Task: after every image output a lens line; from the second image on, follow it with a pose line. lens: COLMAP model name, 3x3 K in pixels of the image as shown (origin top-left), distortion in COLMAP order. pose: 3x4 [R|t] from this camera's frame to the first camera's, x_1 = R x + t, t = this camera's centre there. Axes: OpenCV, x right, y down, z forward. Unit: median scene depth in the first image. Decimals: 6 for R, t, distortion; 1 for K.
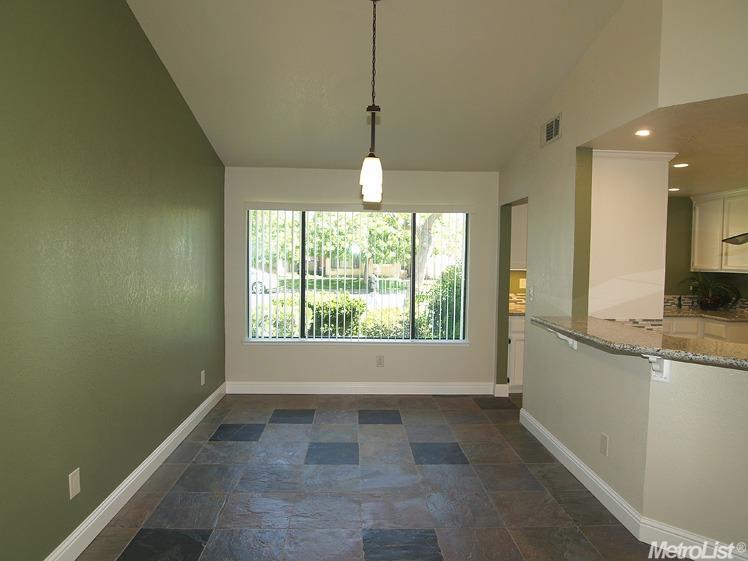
lens RADIAL K [[474.0, 0, 368.1], [0, 474.0, 279.3], [0, 0, 1]] dist [-0.028238, 0.001009]
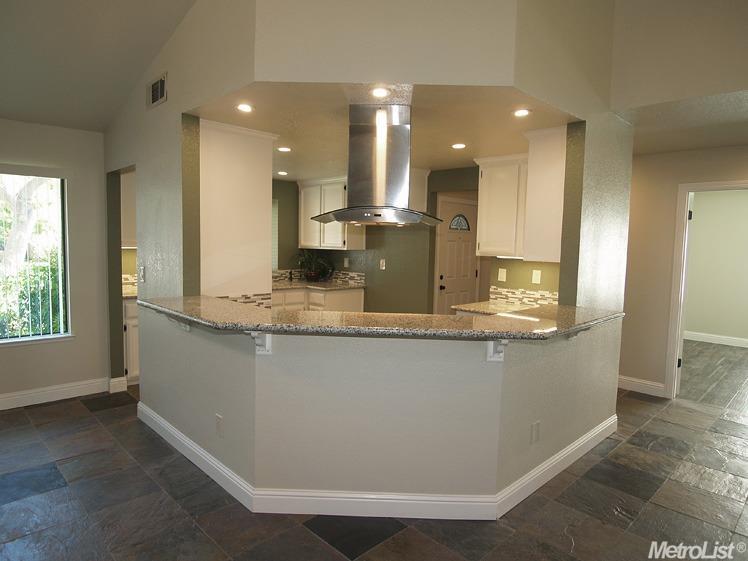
lens RADIAL K [[474.0, 0, 368.1], [0, 474.0, 279.3], [0, 0, 1]] dist [-0.028238, 0.001009]
pose [[0.743018, -0.048864, 0.667485, 0.058519], [0.019225, 0.998478, 0.051694, 0.002419], [-0.668995, -0.025578, 0.742827, 0.044581]]
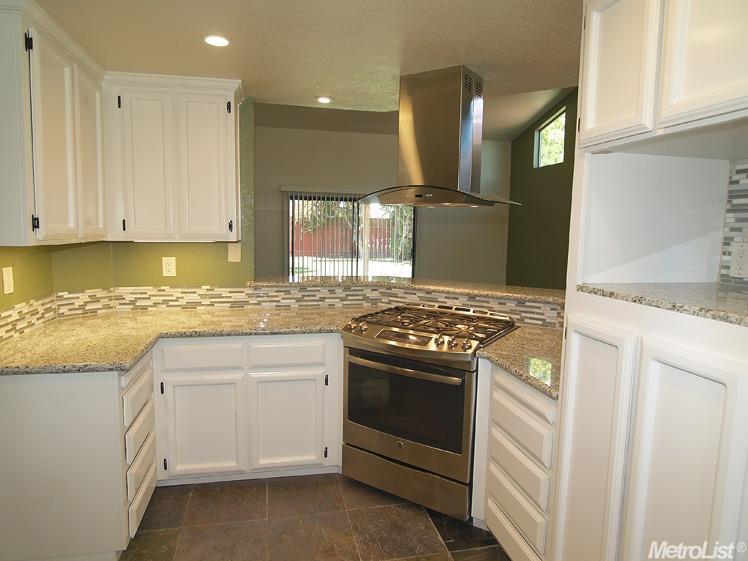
lens RADIAL K [[474.0, 0, 368.1], [0, 474.0, 279.3], [0, 0, 1]] dist [-0.028238, 0.001009]
pose [[-0.985020, -0.012944, -0.171953, 0.675389], [-0.039532, 0.987572, 0.152115, -0.034790], [0.167847, 0.156634, -0.973290, 1.037626]]
